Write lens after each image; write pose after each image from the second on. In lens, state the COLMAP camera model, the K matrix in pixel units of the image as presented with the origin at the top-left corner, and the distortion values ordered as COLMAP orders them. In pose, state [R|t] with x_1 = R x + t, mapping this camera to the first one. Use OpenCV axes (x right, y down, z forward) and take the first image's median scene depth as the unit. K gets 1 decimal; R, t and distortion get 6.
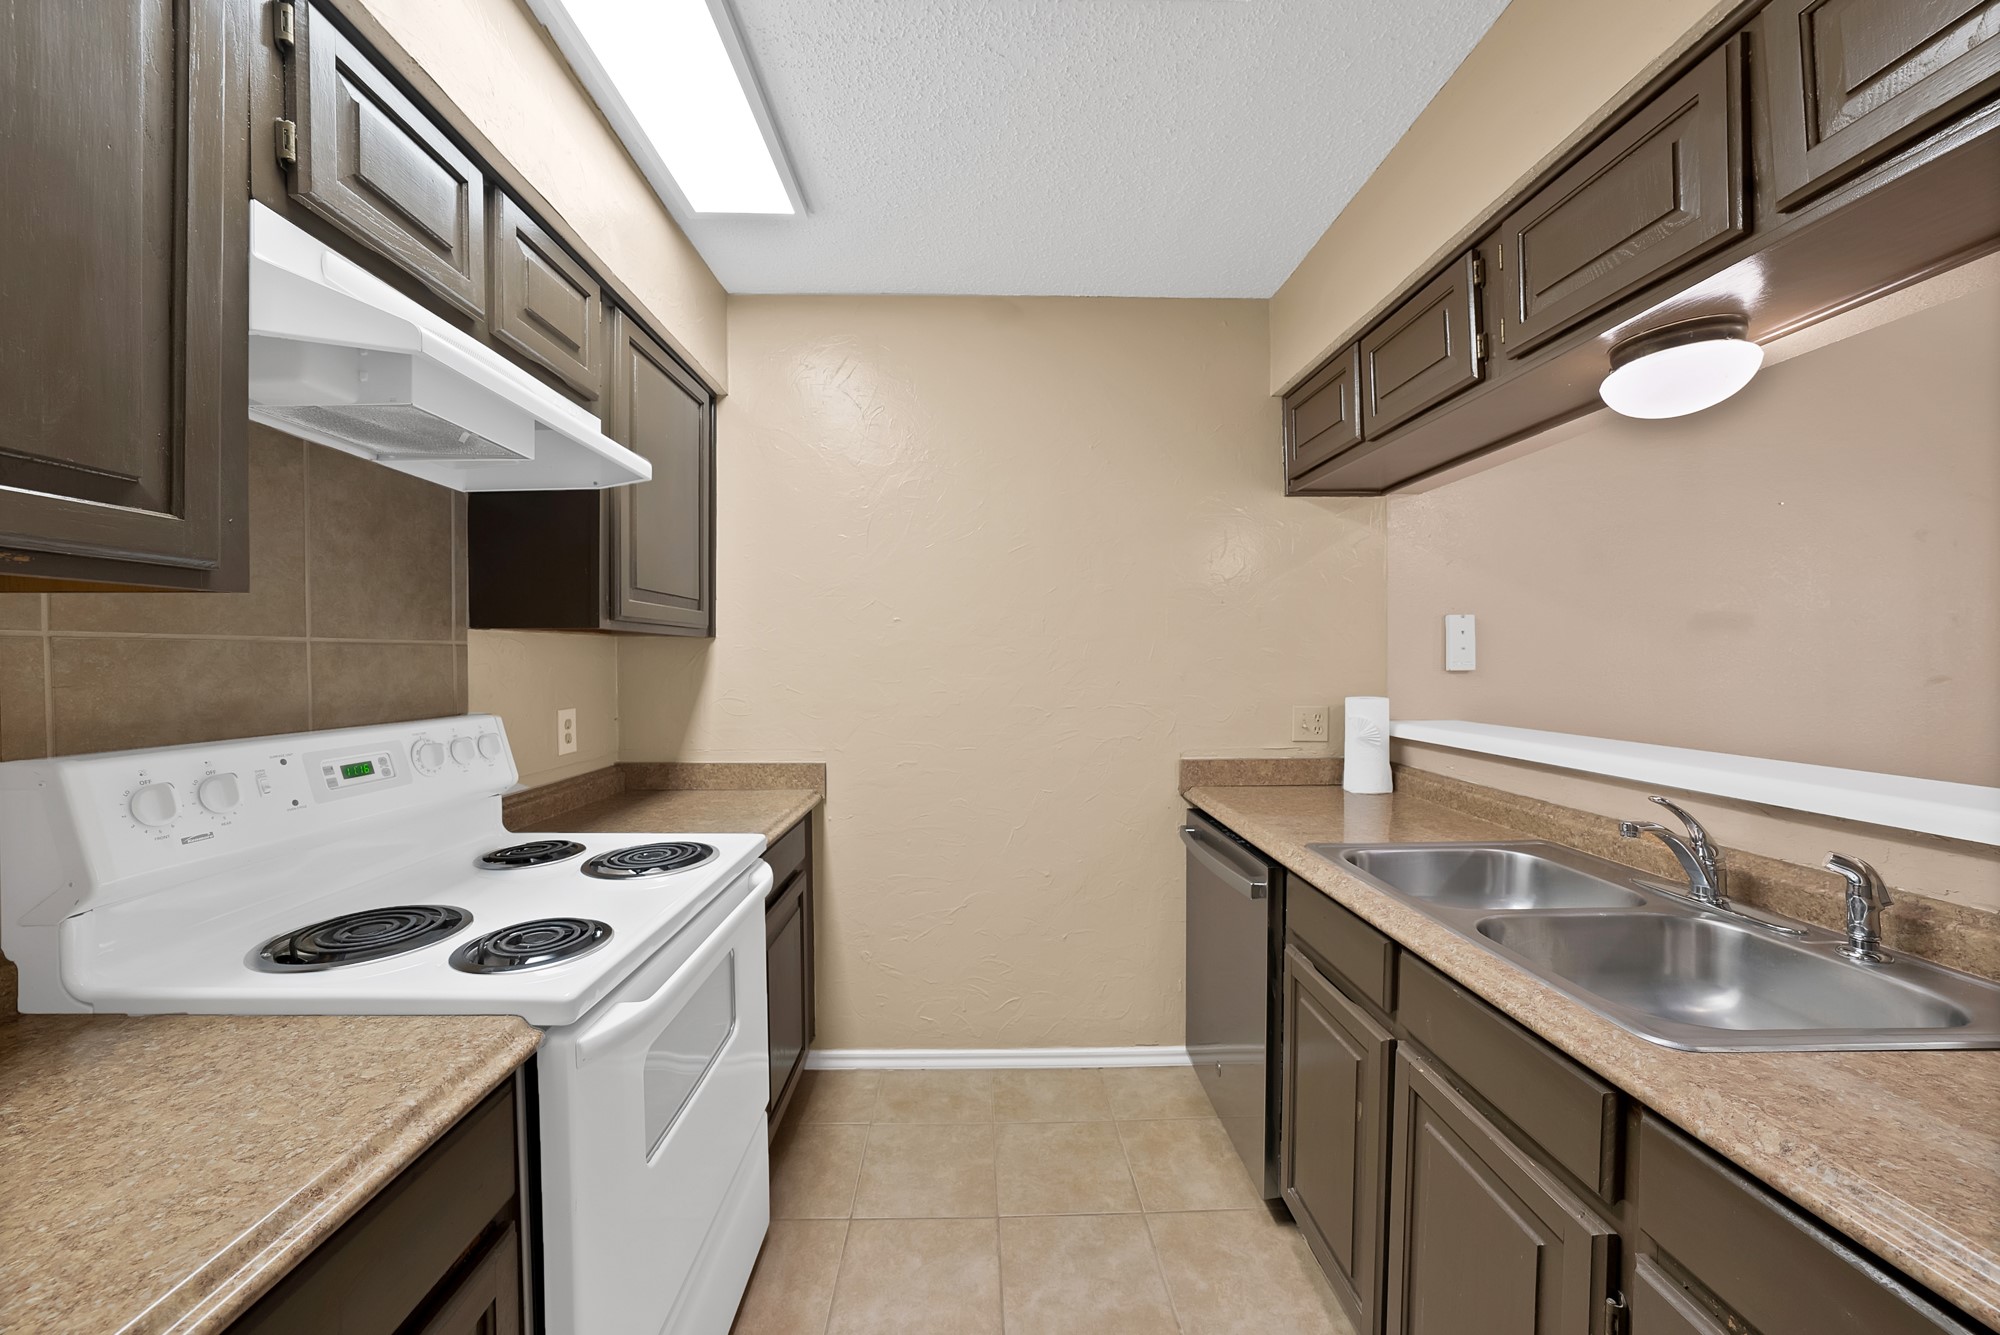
lens RADIAL K [[732.7, 0, 1000.0], [0, 732.7, 667.5], [0, 0, 1]] dist [-0.033111, 0.007732]
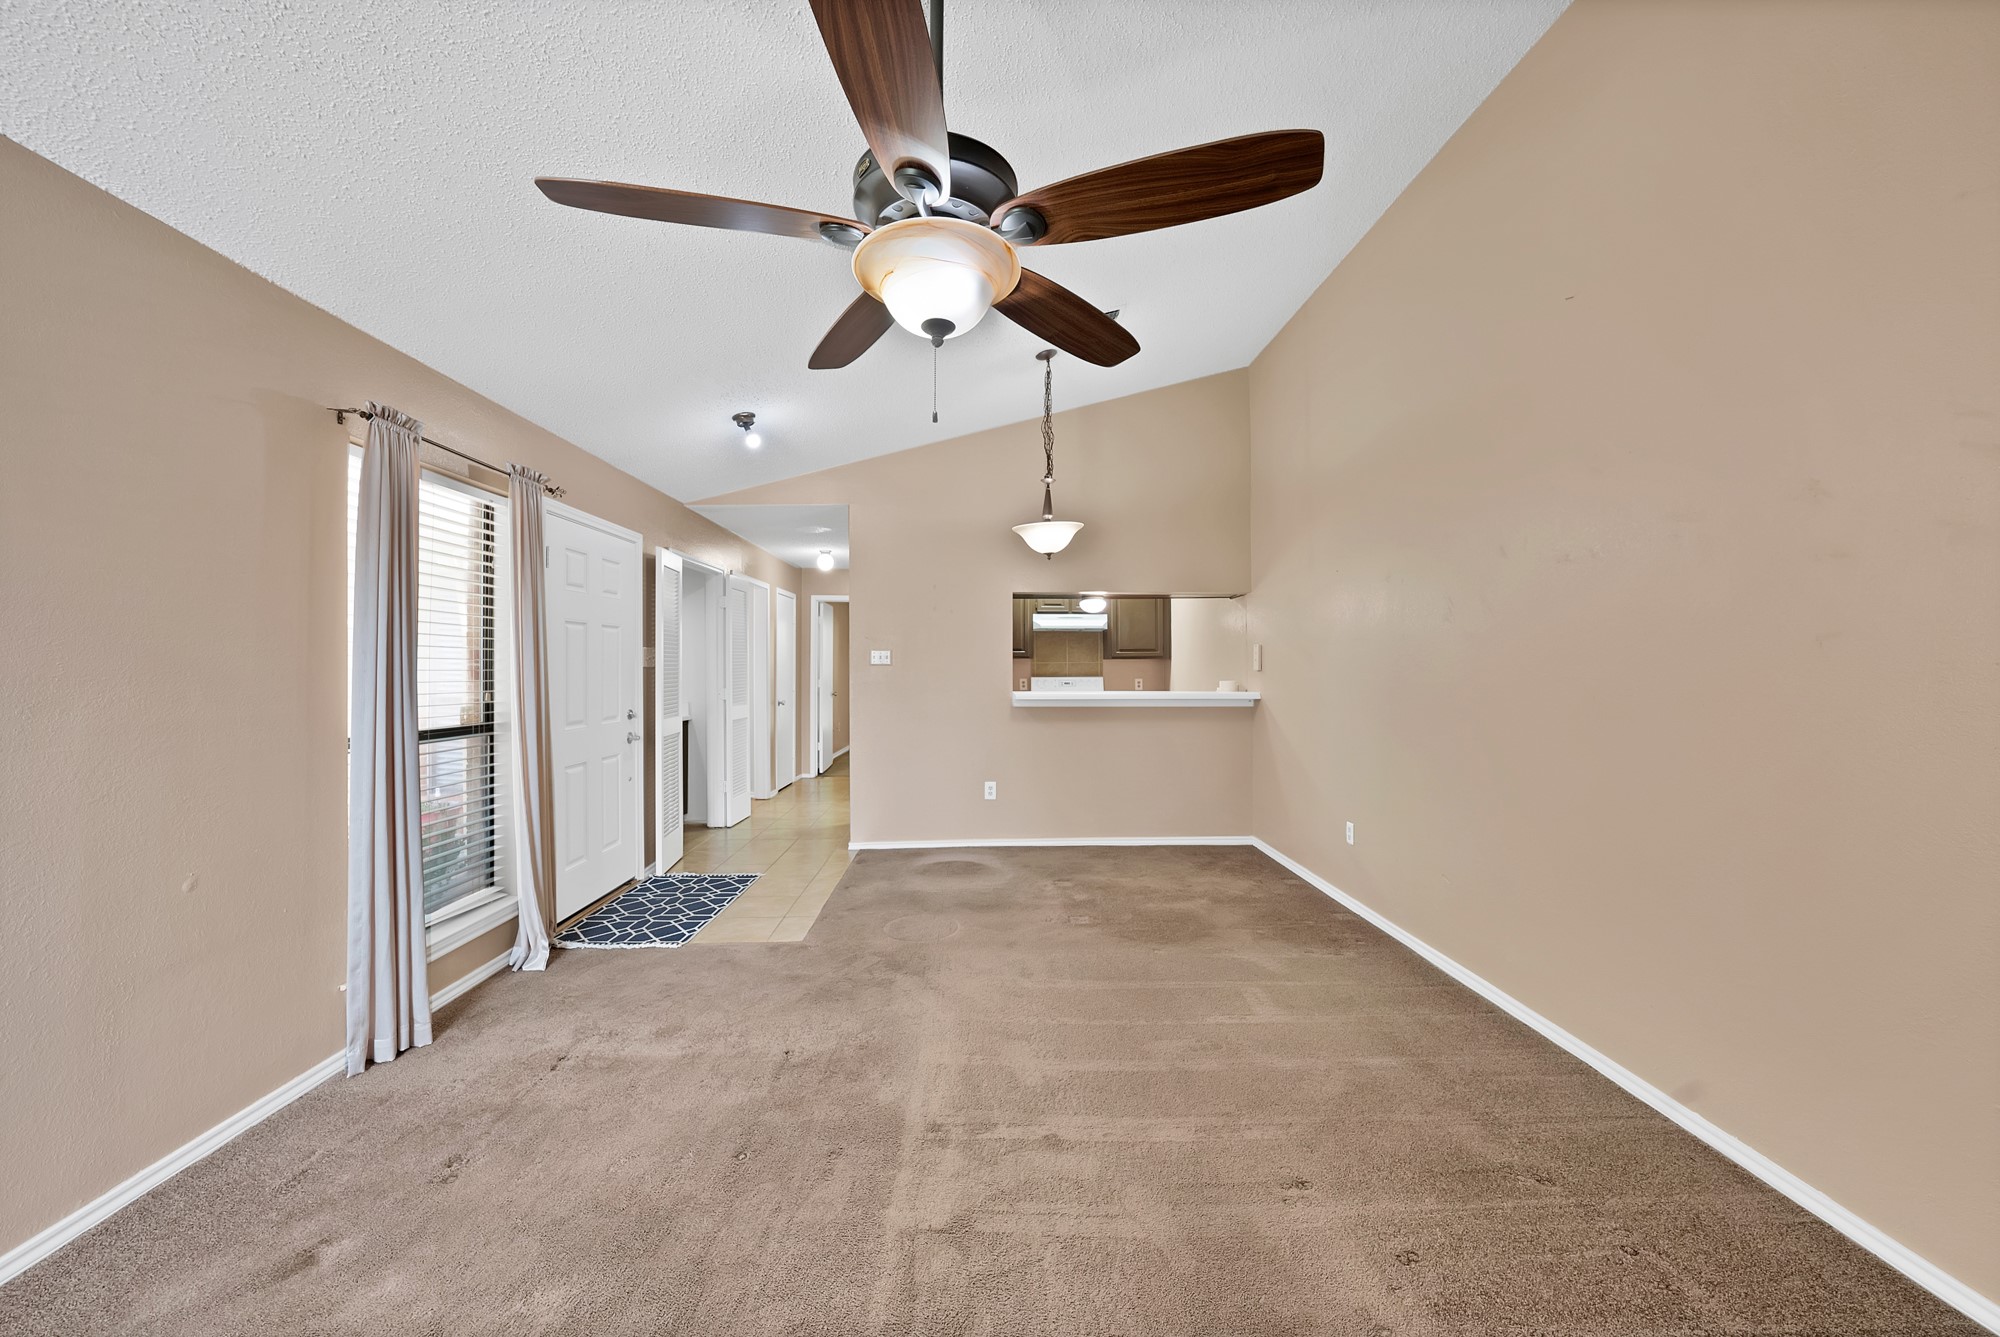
lens RADIAL K [[721.4, 0, 994.2], [0, 721.4, 661.6], [0, 0, 1]] dist [-0.019455, 0.000097]
pose [[-0.009052, -0.007023, -0.999934, 6.125158], [-0.011723, 0.999907, -0.006916, 0.002420], [0.999890, 0.011660, -0.009133, 0.480823]]
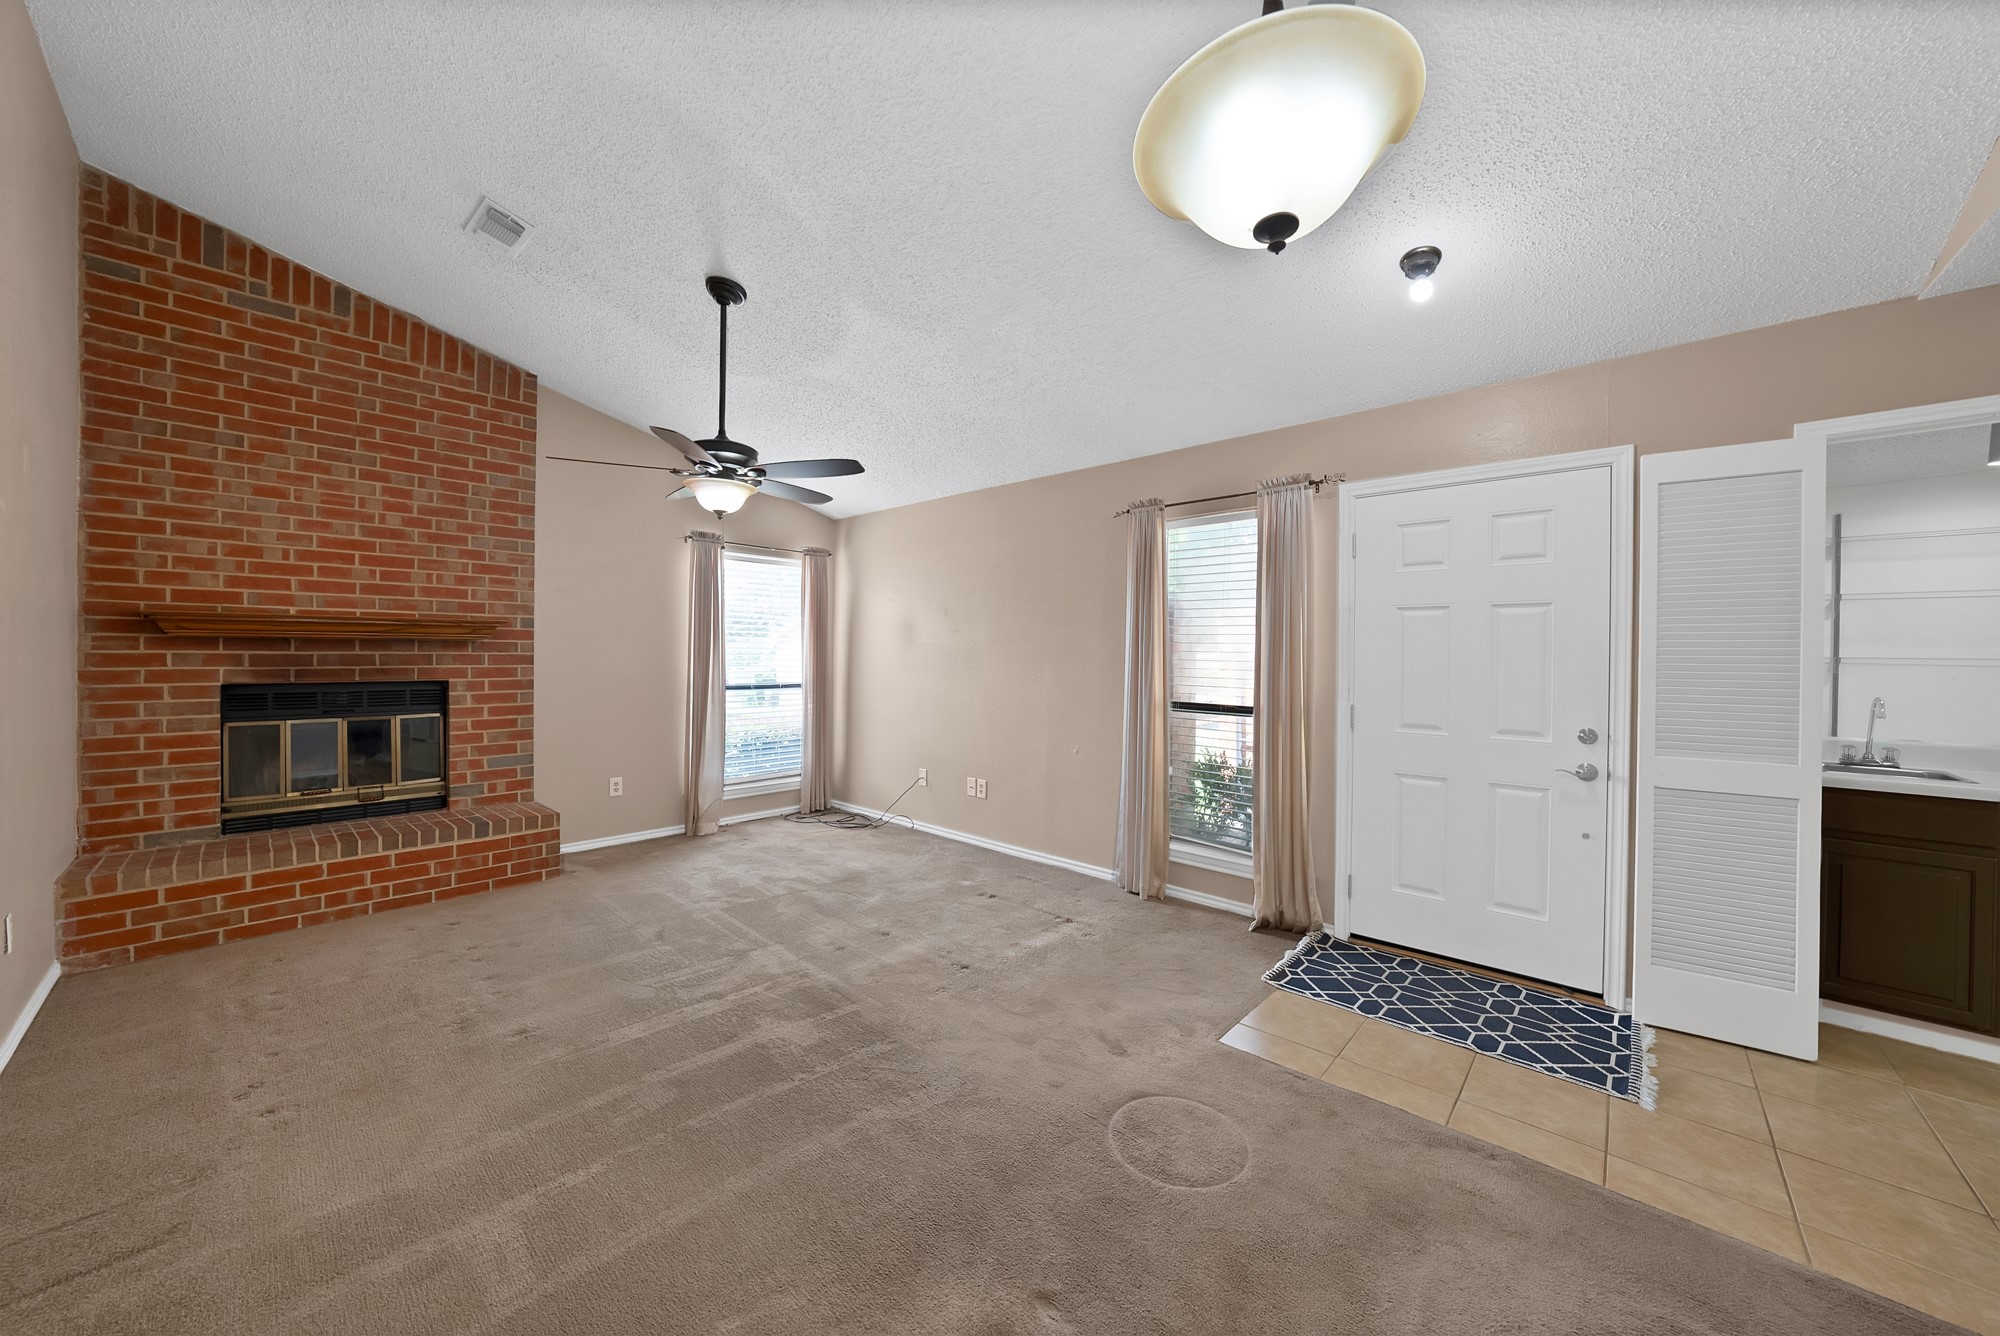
lens RADIAL K [[712.7, 0, 996.5], [0, 712.7, 661.1], [0, 0, 1]] dist [-0.028615, 0.007097]
pose [[-0.714450, -0.013261, 0.699560, 1.872461], [0.000357, 0.999813, 0.019317, -0.025291], [-0.699686, 0.014051, -0.714312, 1.703075]]
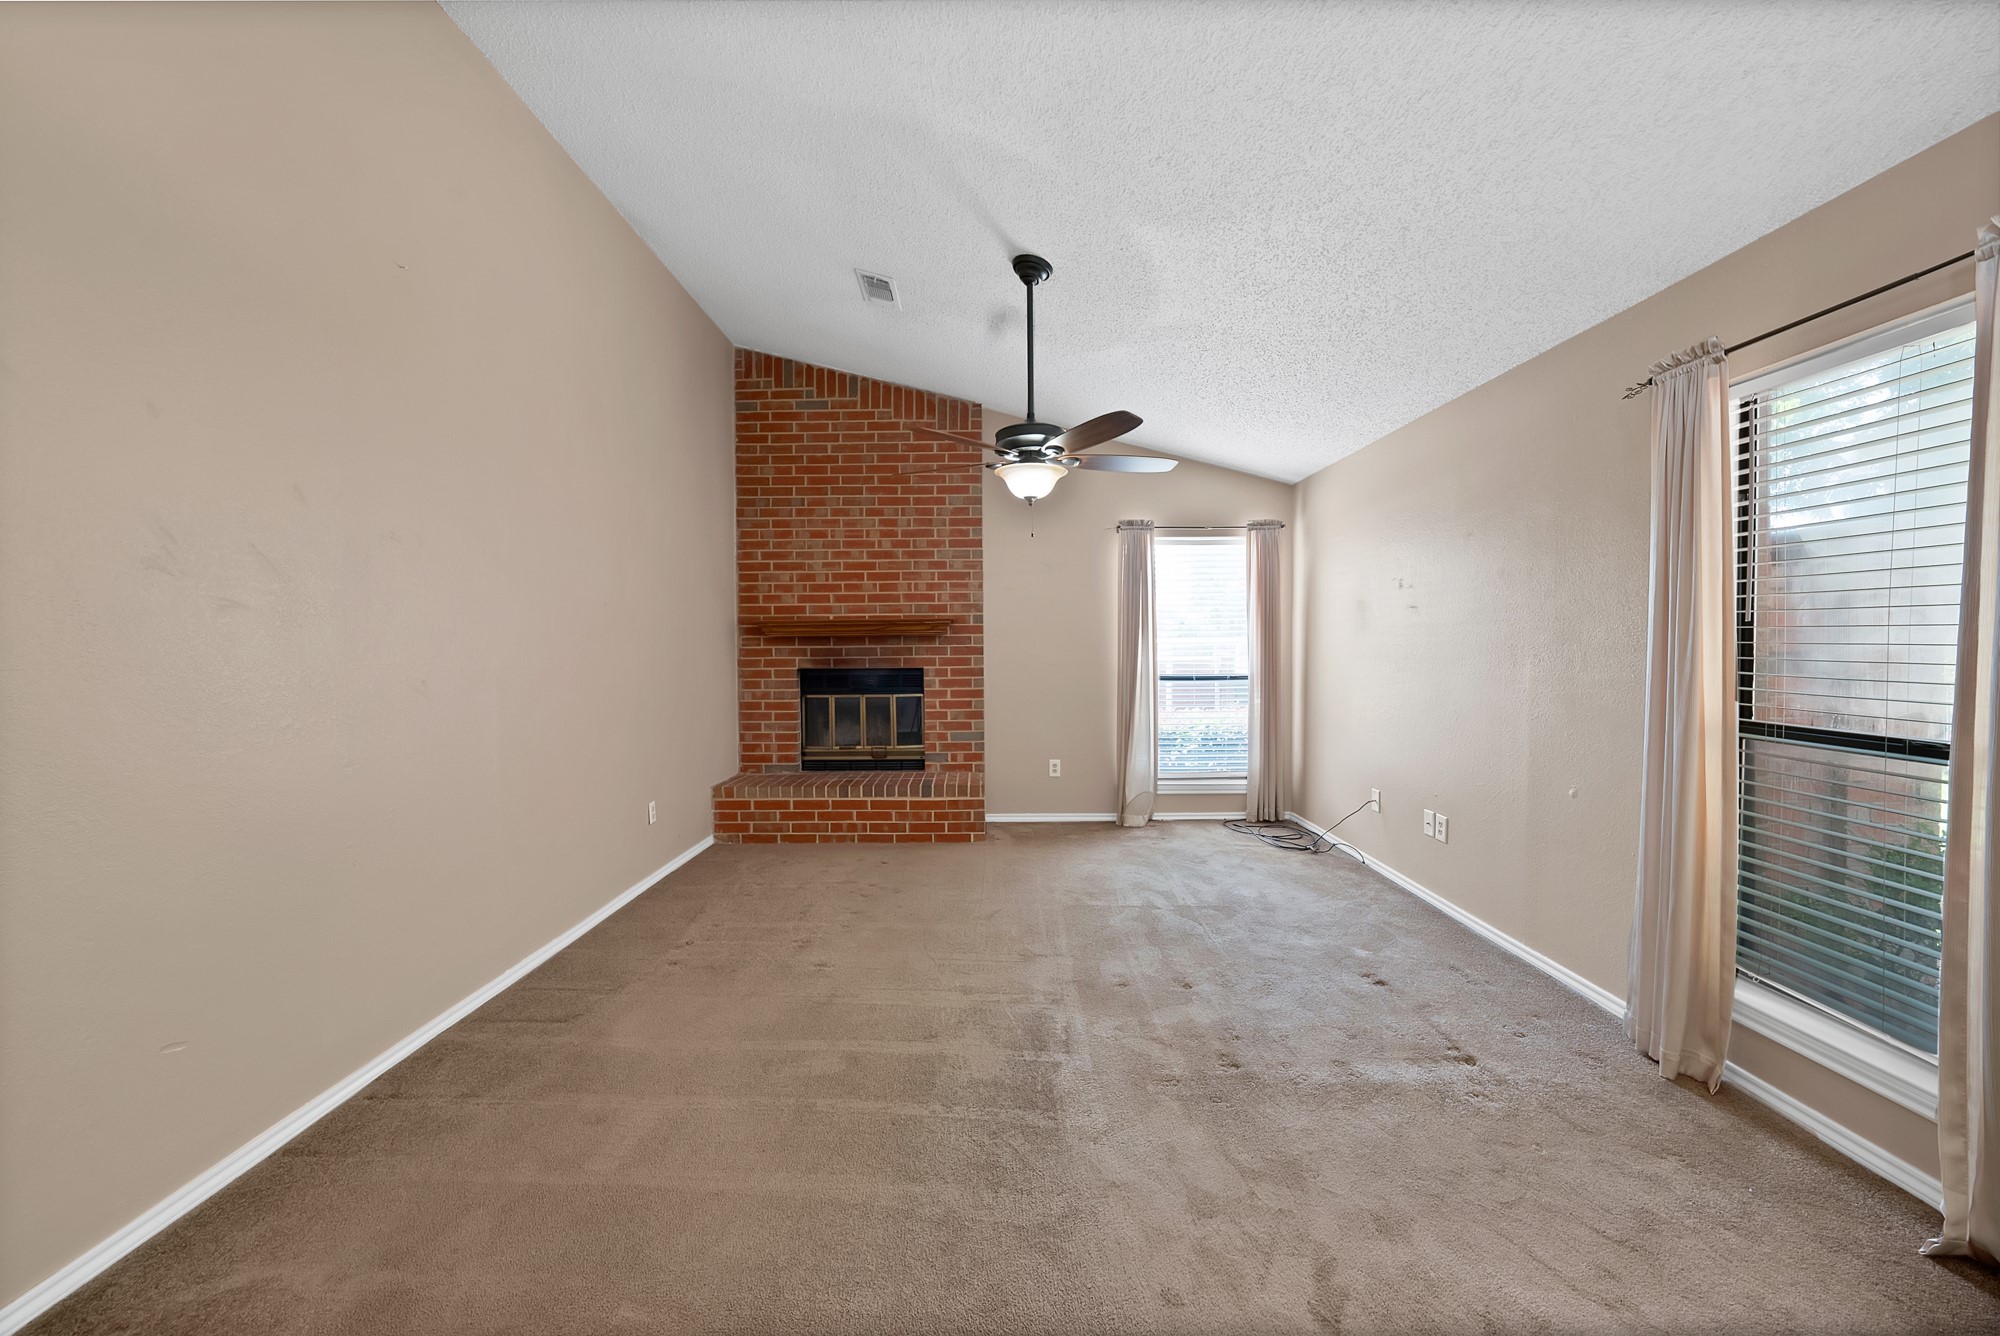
lens RADIAL K [[712.7, 0, 996.5], [0, 712.7, 661.1], [0, 0, 1]] dist [-0.028615, 0.007097]
pose [[0.029114, -0.025928, 0.999240, 1.866401], [0.020907, 0.999461, 0.025325, -0.005131], [-0.999357, 0.020154, 0.029640, 0.430576]]
